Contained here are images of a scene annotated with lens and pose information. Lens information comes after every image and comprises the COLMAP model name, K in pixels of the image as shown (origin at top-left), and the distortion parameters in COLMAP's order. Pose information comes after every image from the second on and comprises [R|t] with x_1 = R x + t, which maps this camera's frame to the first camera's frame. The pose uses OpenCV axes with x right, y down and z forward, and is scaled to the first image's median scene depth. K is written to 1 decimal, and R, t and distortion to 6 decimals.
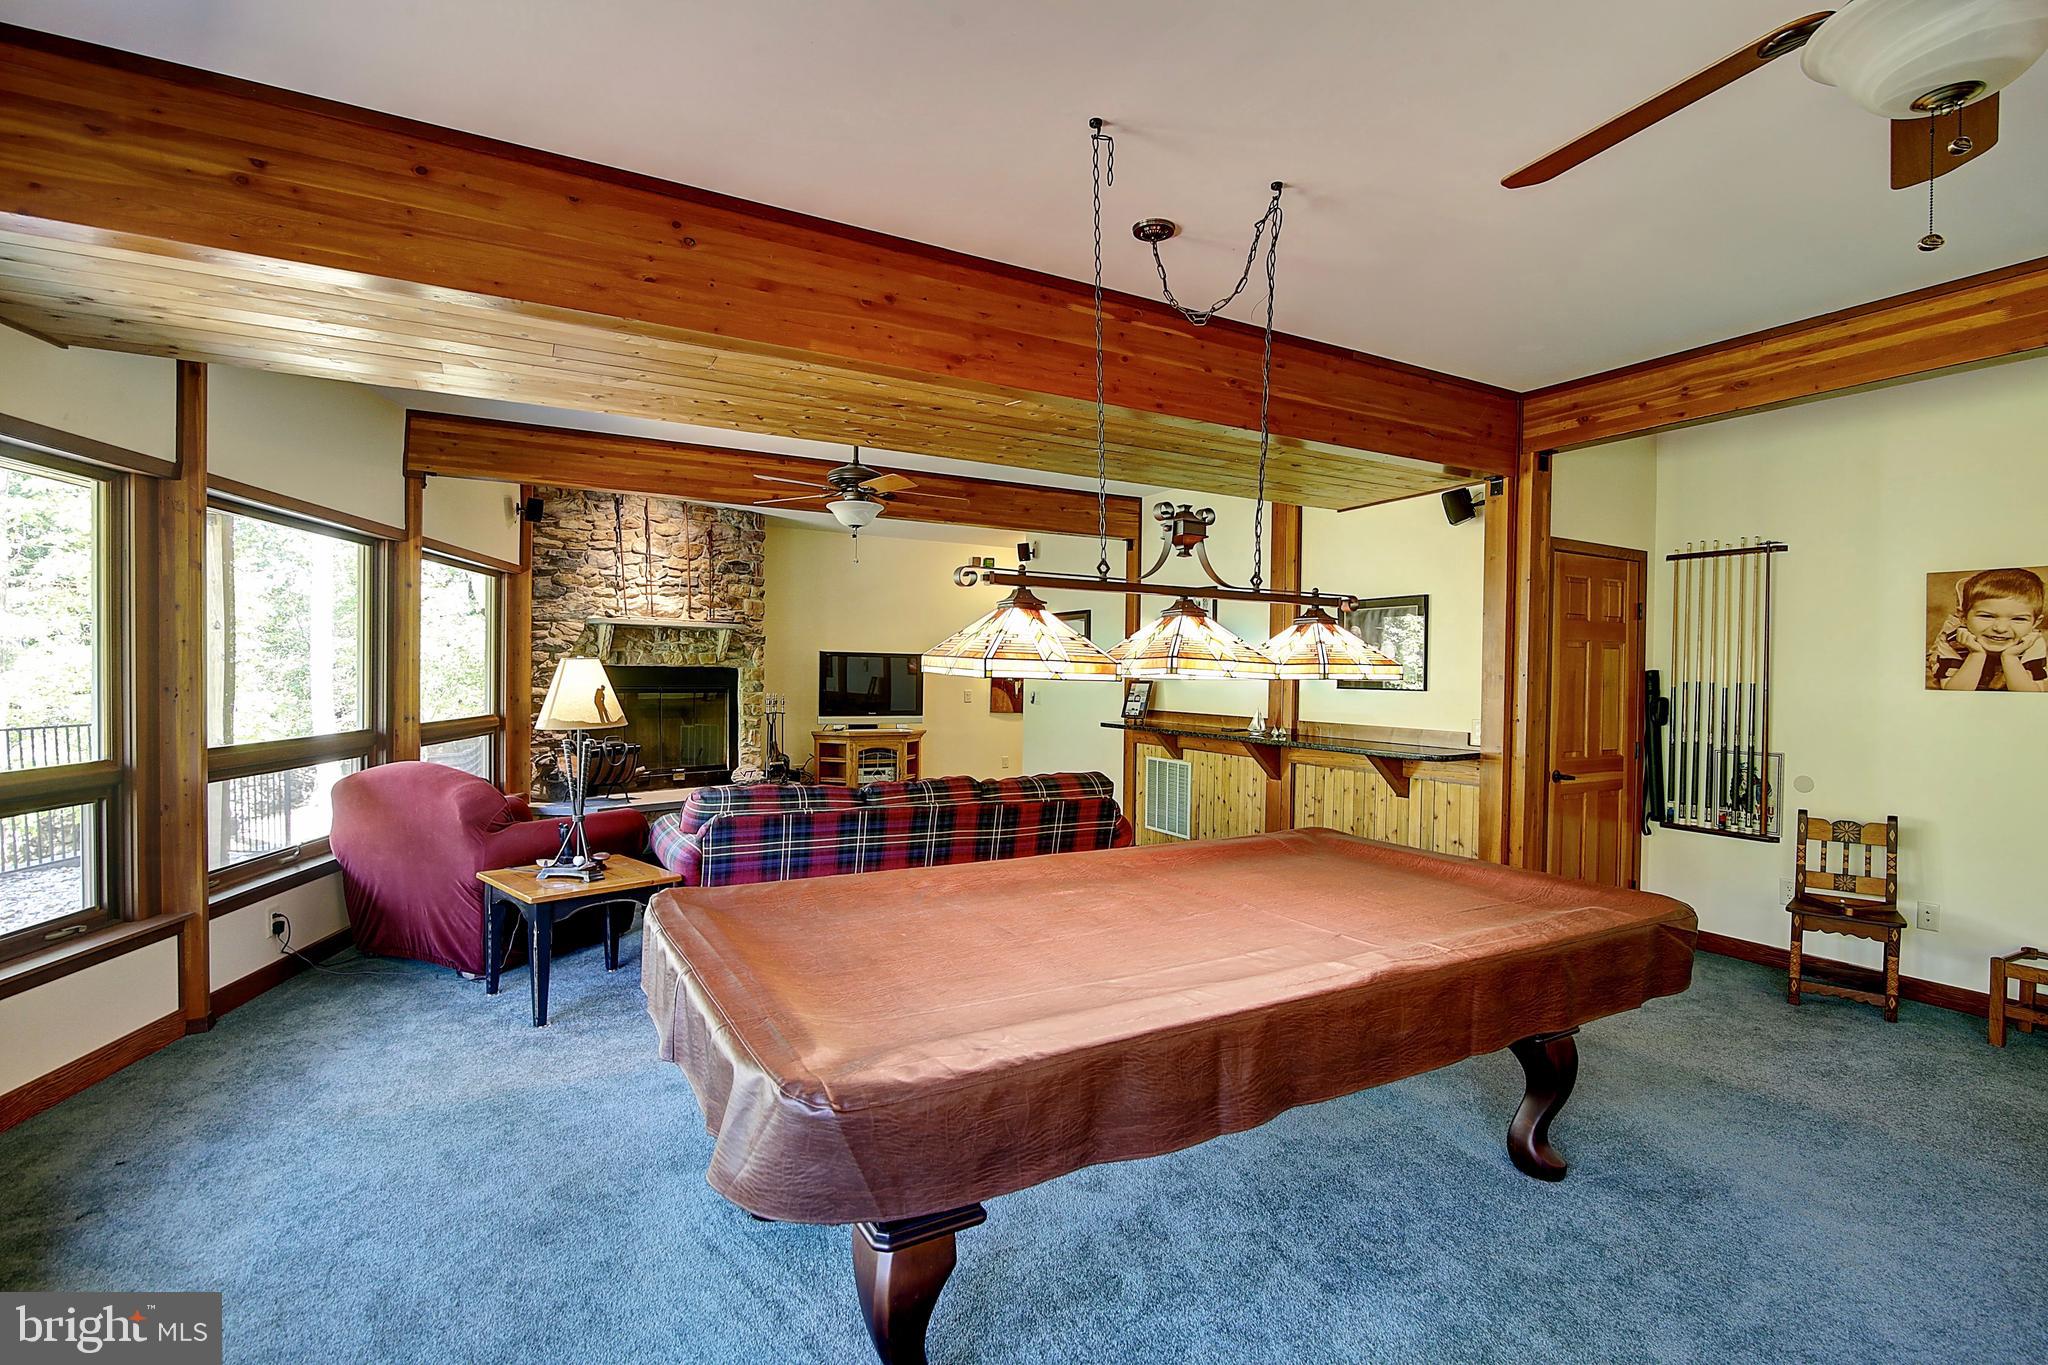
lens RADIAL K [[938.7, 0, 1025.7], [0, 938.7, 689.3], [0, 0, 1]] dist [-0.021640, 0.002401]
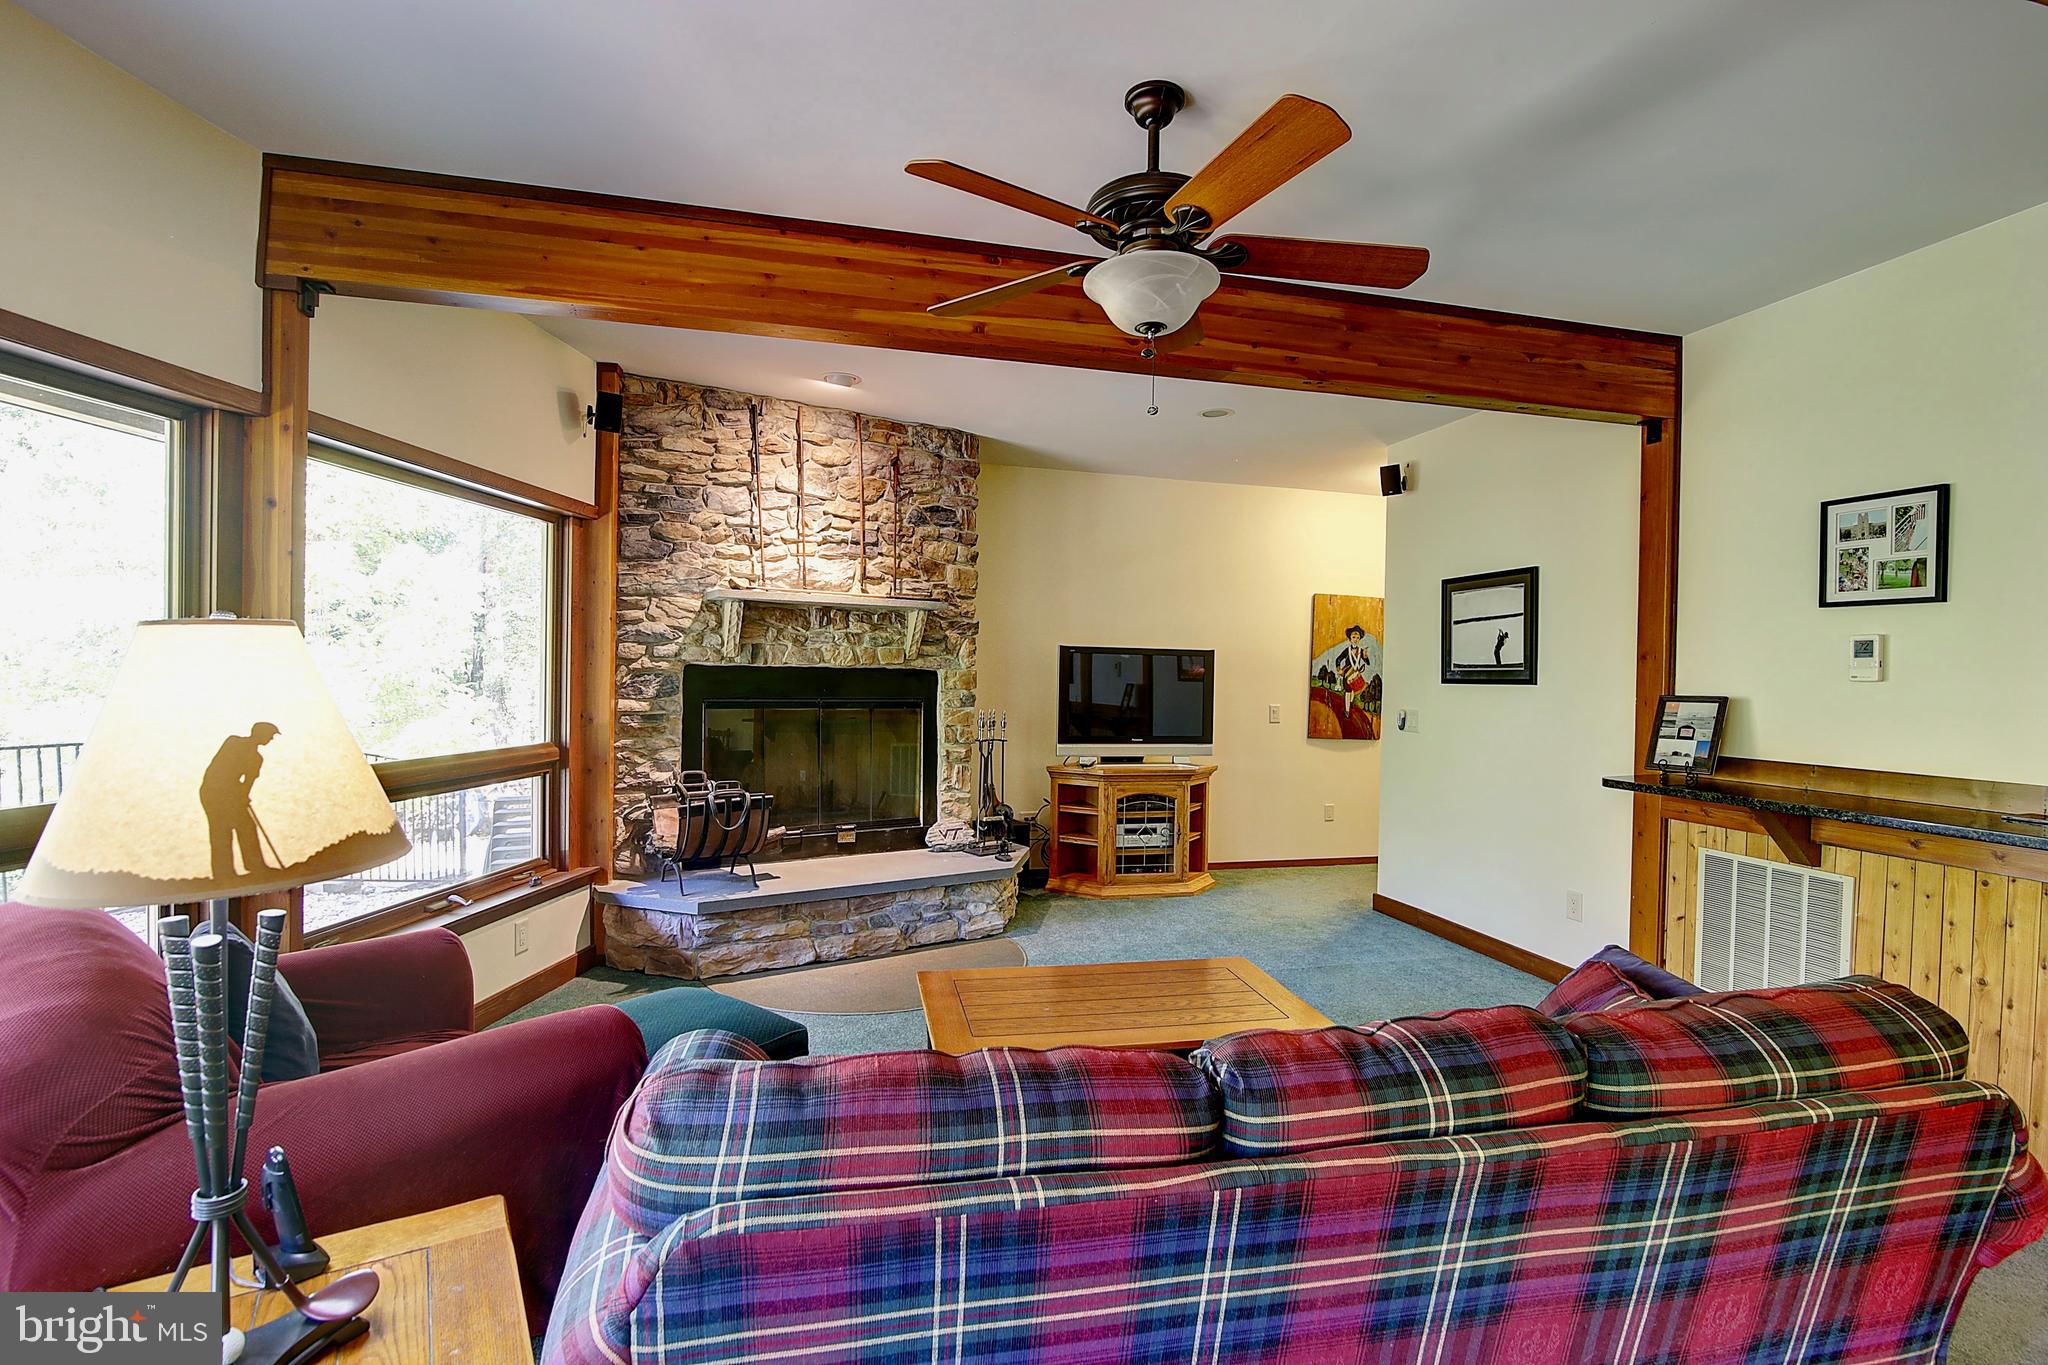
lens RADIAL K [[938.7, 0, 1025.7], [0, 938.7, 689.3], [0, 0, 1]] dist [-0.021640, 0.002401]
pose [[0.969360, 0.006524, -0.245557, -0.097386], [-0.007985, 0.999956, -0.004956, -0.007590], [0.245513, 0.006765, 0.969370, 0.428513]]
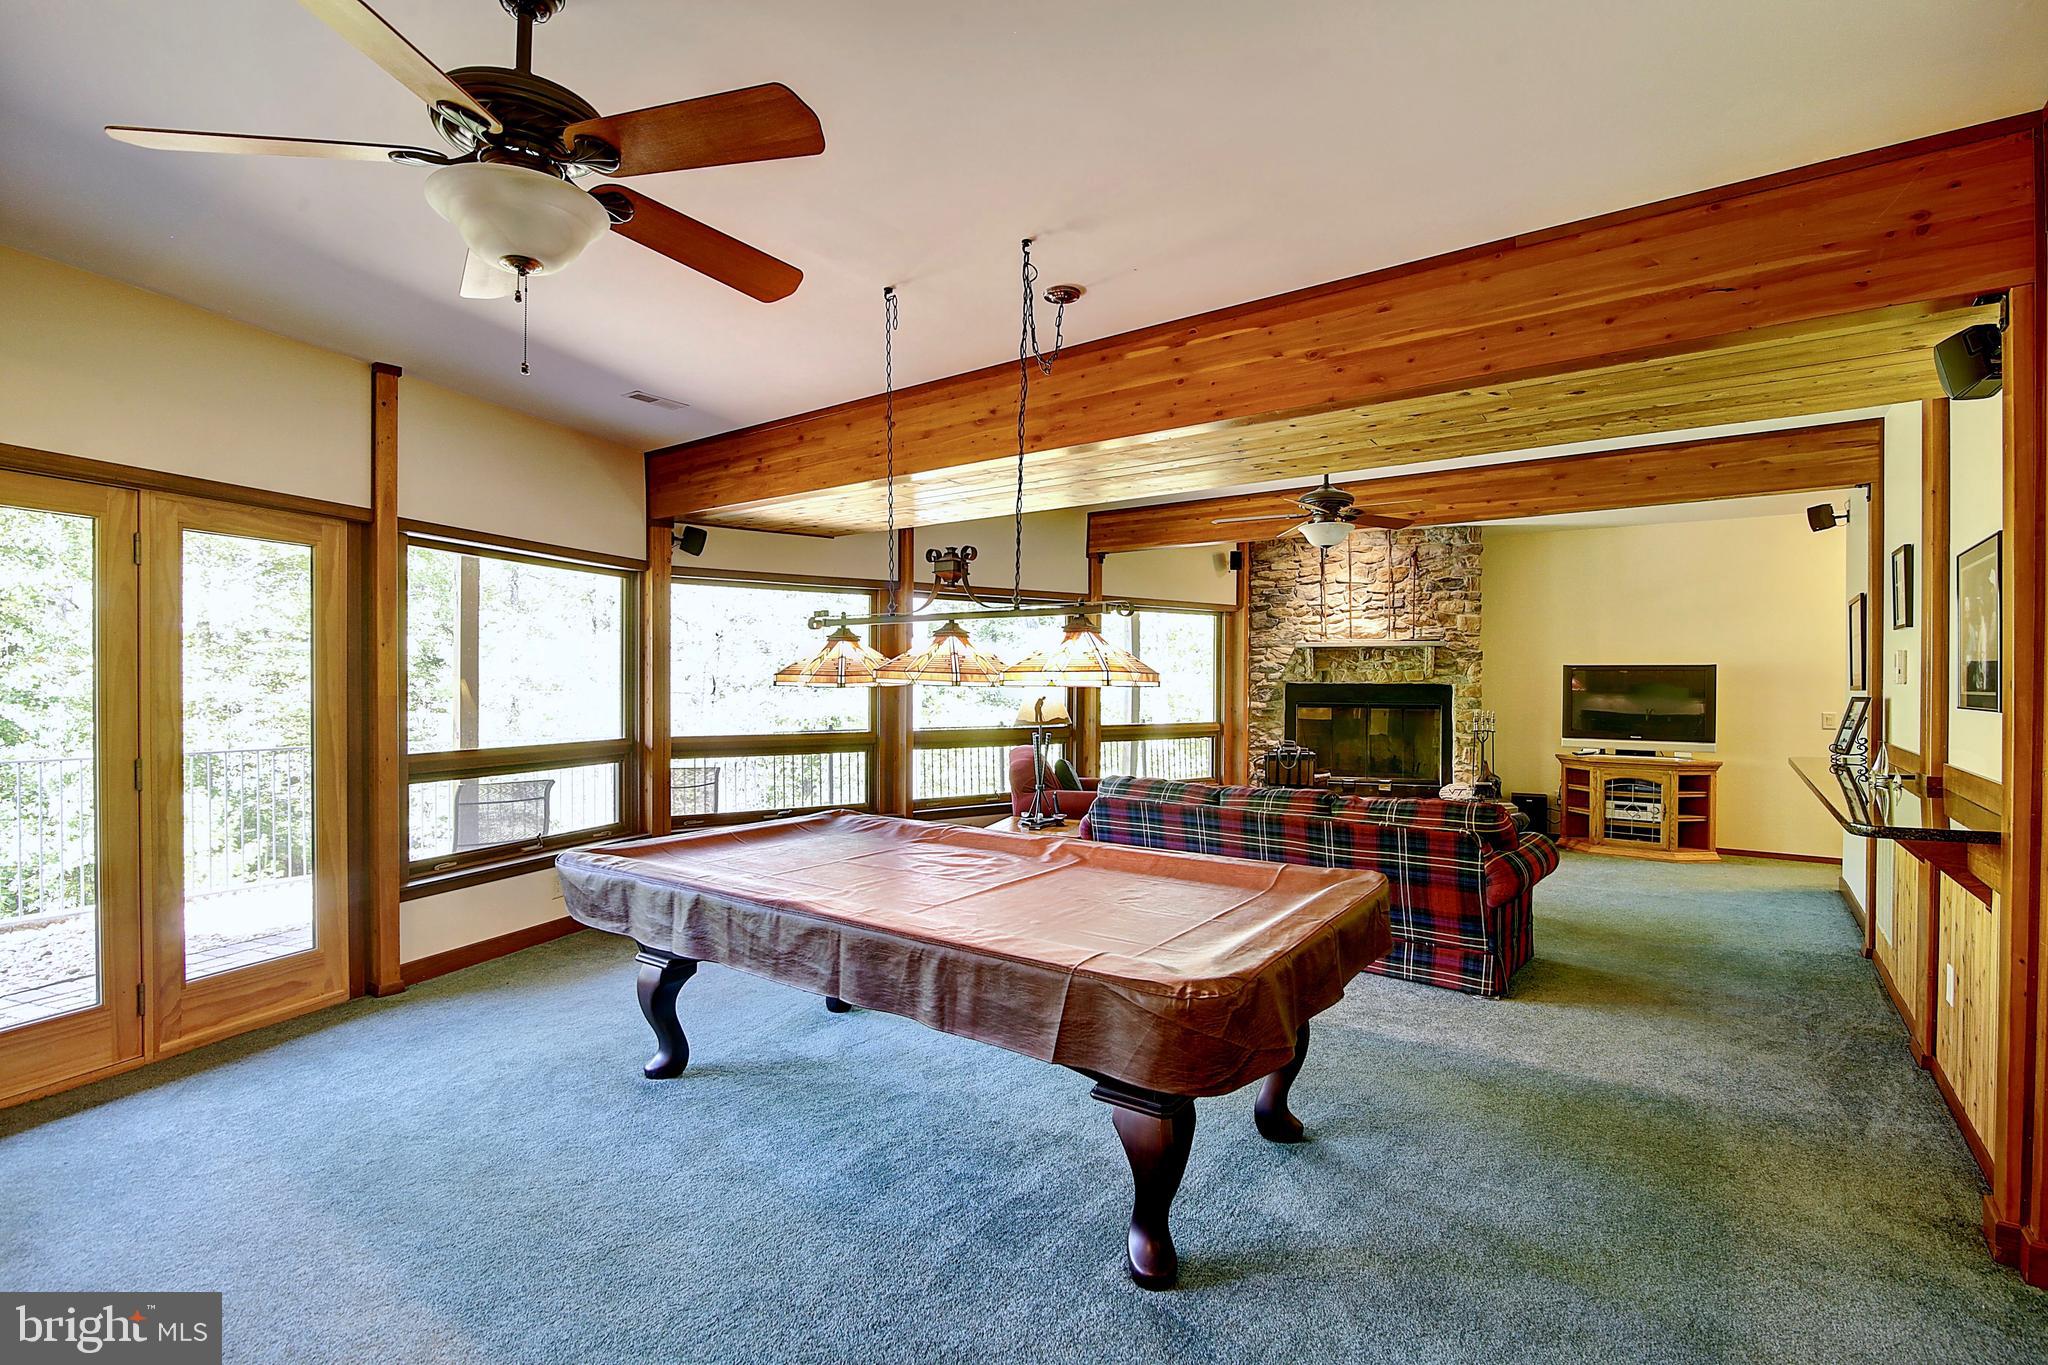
lens RADIAL K [[938.7, 0, 1025.7], [0, 938.7, 689.3], [0, 0, 1]] dist [-0.021640, 0.002401]
pose [[0.420107, -0.005430, -0.907458, 0.456907], [-0.015066, 0.999803, -0.012958, 0.002213], [0.907349, 0.019116, 0.419943, 0.194000]]
